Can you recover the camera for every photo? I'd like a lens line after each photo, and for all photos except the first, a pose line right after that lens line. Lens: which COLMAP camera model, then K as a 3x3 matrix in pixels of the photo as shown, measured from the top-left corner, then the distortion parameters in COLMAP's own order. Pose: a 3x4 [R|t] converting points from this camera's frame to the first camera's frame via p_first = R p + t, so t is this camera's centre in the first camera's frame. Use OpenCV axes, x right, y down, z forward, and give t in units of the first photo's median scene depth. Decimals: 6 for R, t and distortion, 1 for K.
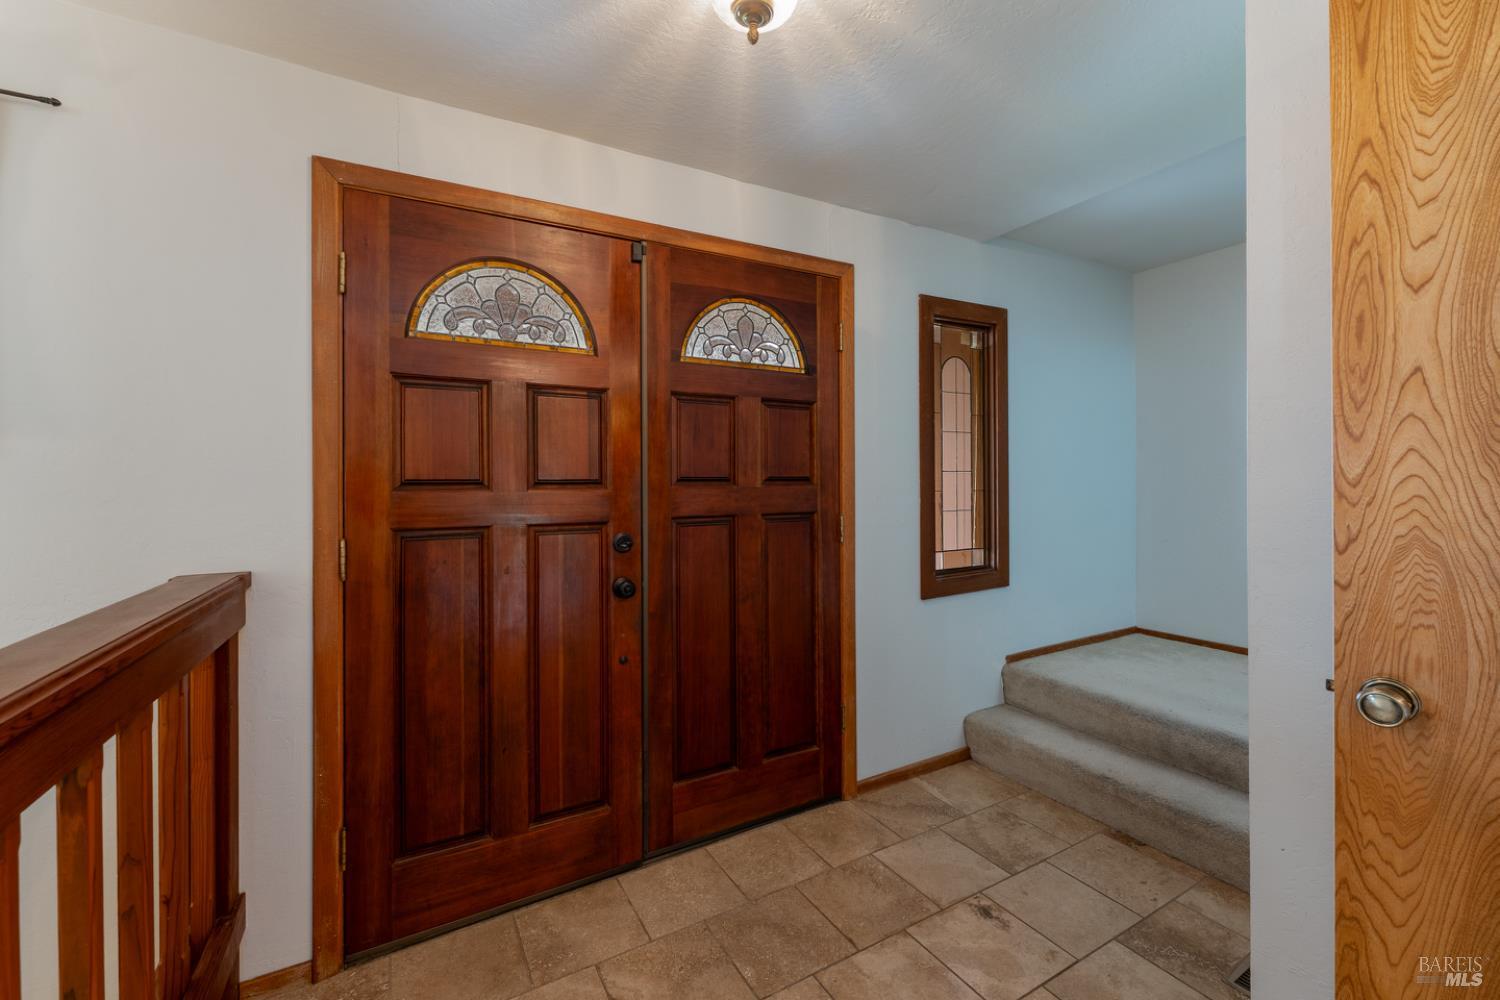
lens RADIAL K [[613.6, 0, 745.9], [0, 613.6, 488.3], [0, 0, 1]] dist [-0.004542, -0.000368]
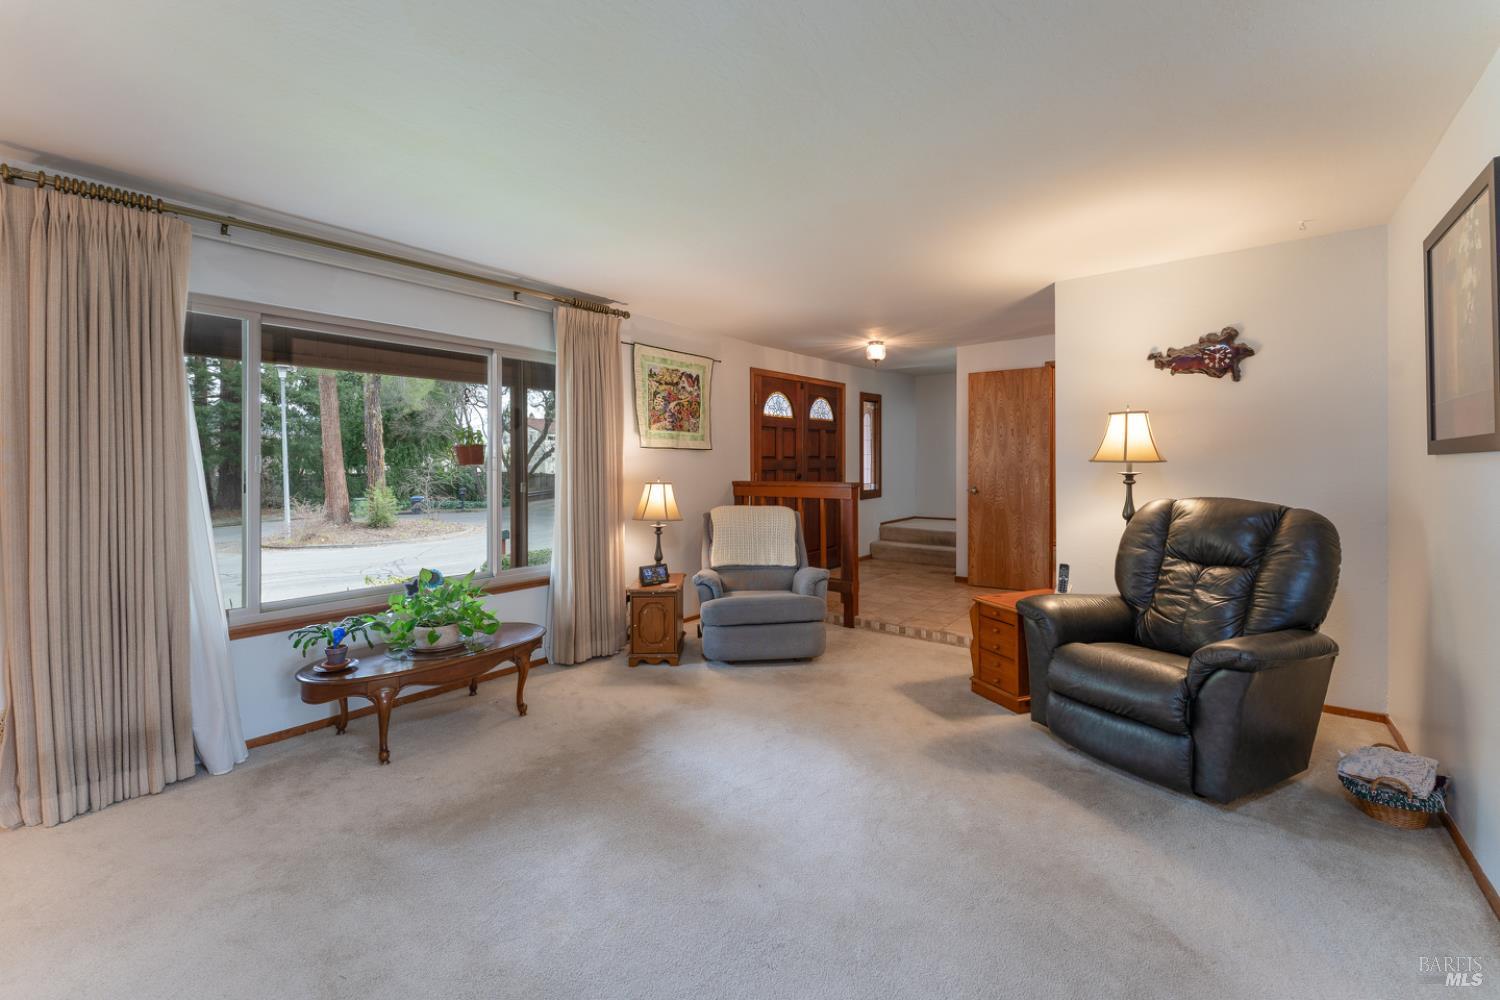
lens RADIAL K [[613.6, 0, 752.9], [0, 613.6, 489.2], [0, 0, 1]] dist [-0.004542, -0.000368]
pose [[0.927108, -0.014316, 0.374521, -1.467105], [0.003585, 0.999563, 0.029334, 0.056060], [-0.374778, -0.025853, 0.926754, -1.708788]]
